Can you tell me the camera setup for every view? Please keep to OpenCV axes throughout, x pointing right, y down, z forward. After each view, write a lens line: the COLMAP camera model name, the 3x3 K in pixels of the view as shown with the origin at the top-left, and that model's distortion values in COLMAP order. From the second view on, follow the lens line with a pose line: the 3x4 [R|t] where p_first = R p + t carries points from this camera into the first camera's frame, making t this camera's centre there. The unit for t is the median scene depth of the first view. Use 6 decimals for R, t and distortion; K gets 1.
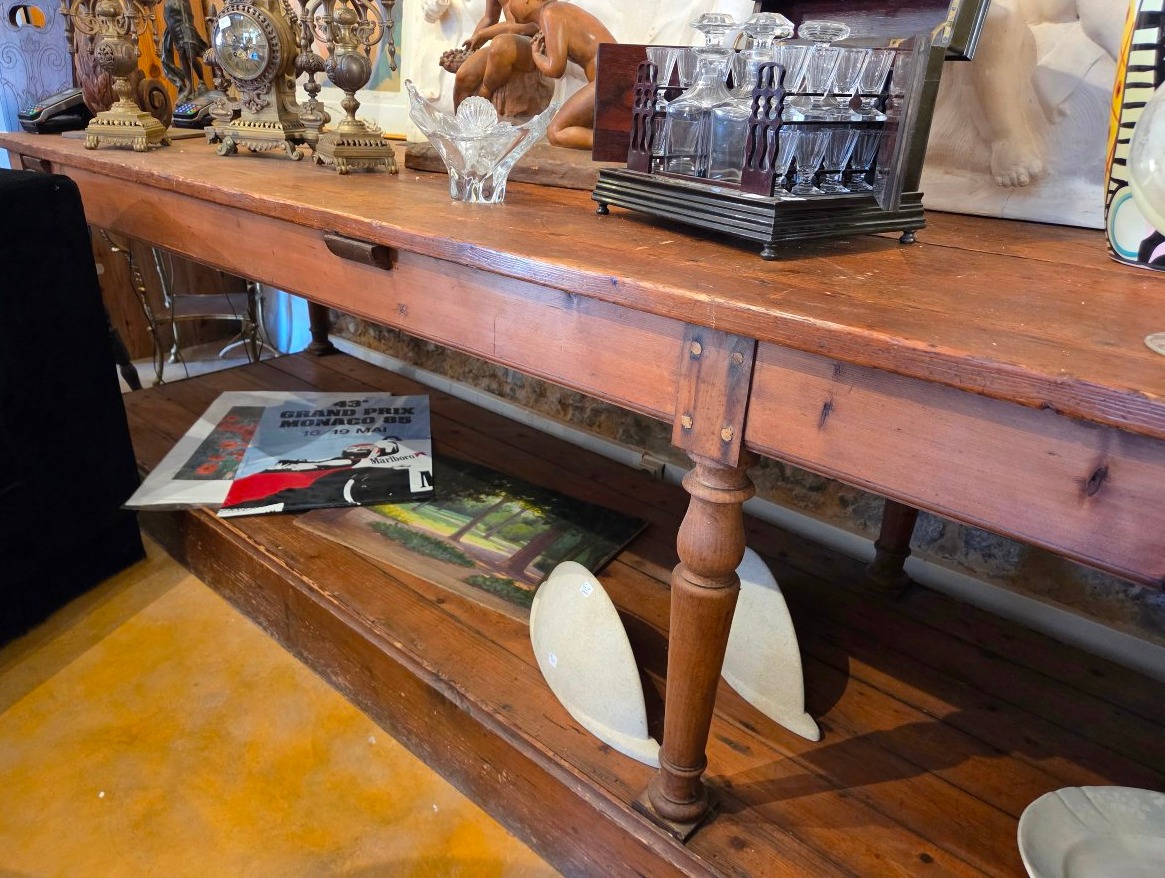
lens RADIAL K [[810.3, 0, 582.5], [0, 810.3, 439.0], [0, 0, 1]] dist [0.074534, -0.078164]
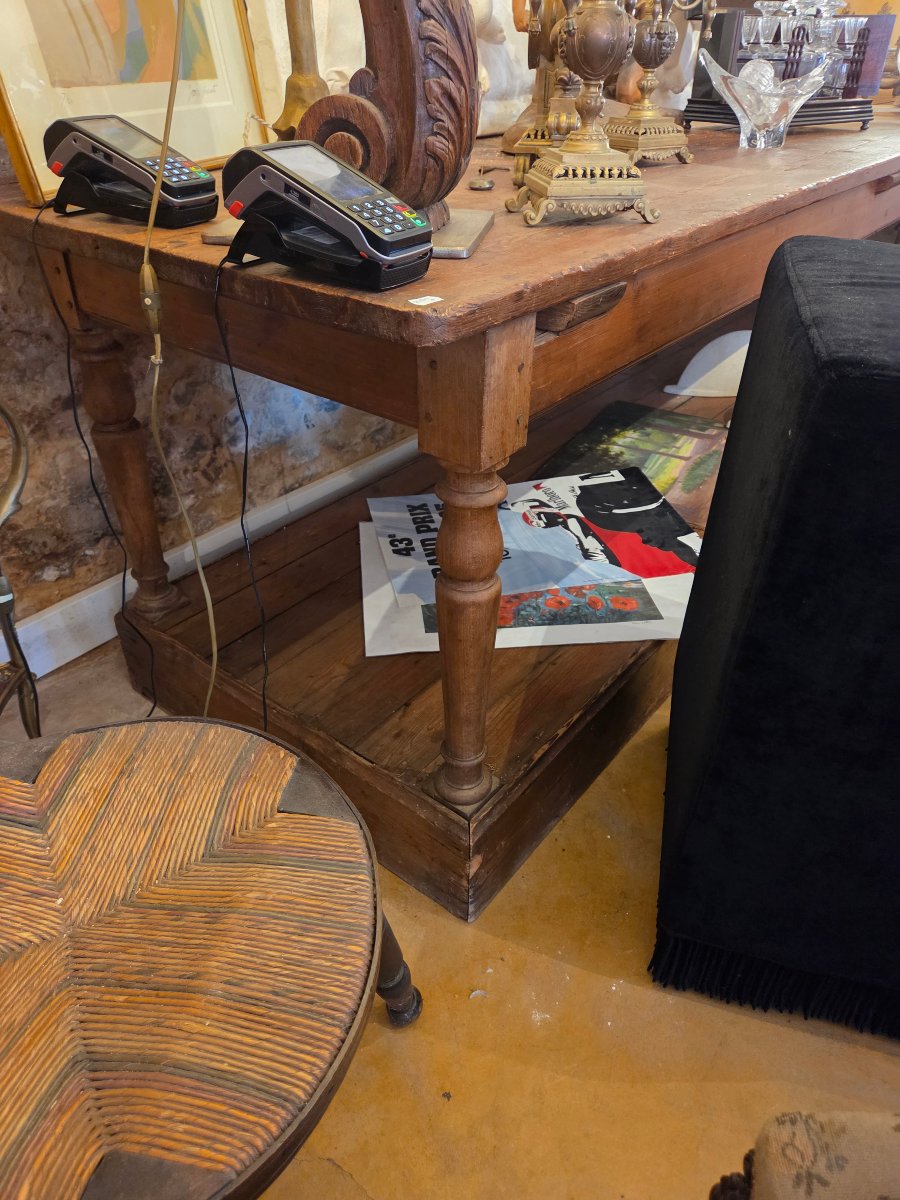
lens RADIAL K [[845.2, 0, 450.0], [0, 845.2, 600.0], [0, 0, 1]] dist [0.075005, -0.069463]
pose [[-0.058182, -0.581348, 0.811572, -1.126532], [0.396834, 0.732493, 0.553151, -0.495488], [-0.916045, 0.354243, 0.188081, 1.006564]]
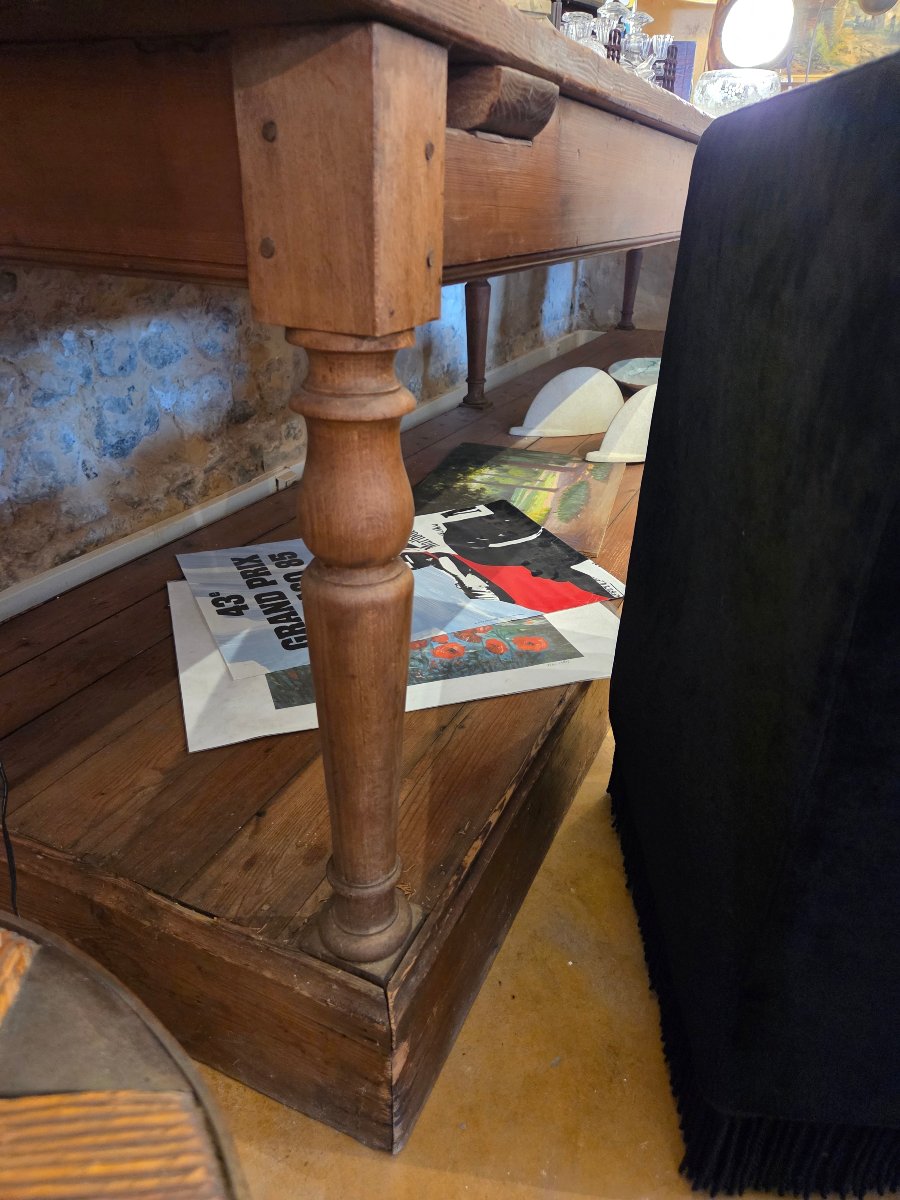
lens RADIAL K [[834.7, 0, 465.2], [0, 834.7, 594.0], [0, 0, 1]] dist [0.074534, -0.078164]
pose [[-0.297816, -0.451846, 0.840917, -0.970829], [0.354406, 0.765600, 0.536891, -0.356597], [-0.886398, 0.457921, -0.067871, 1.078835]]
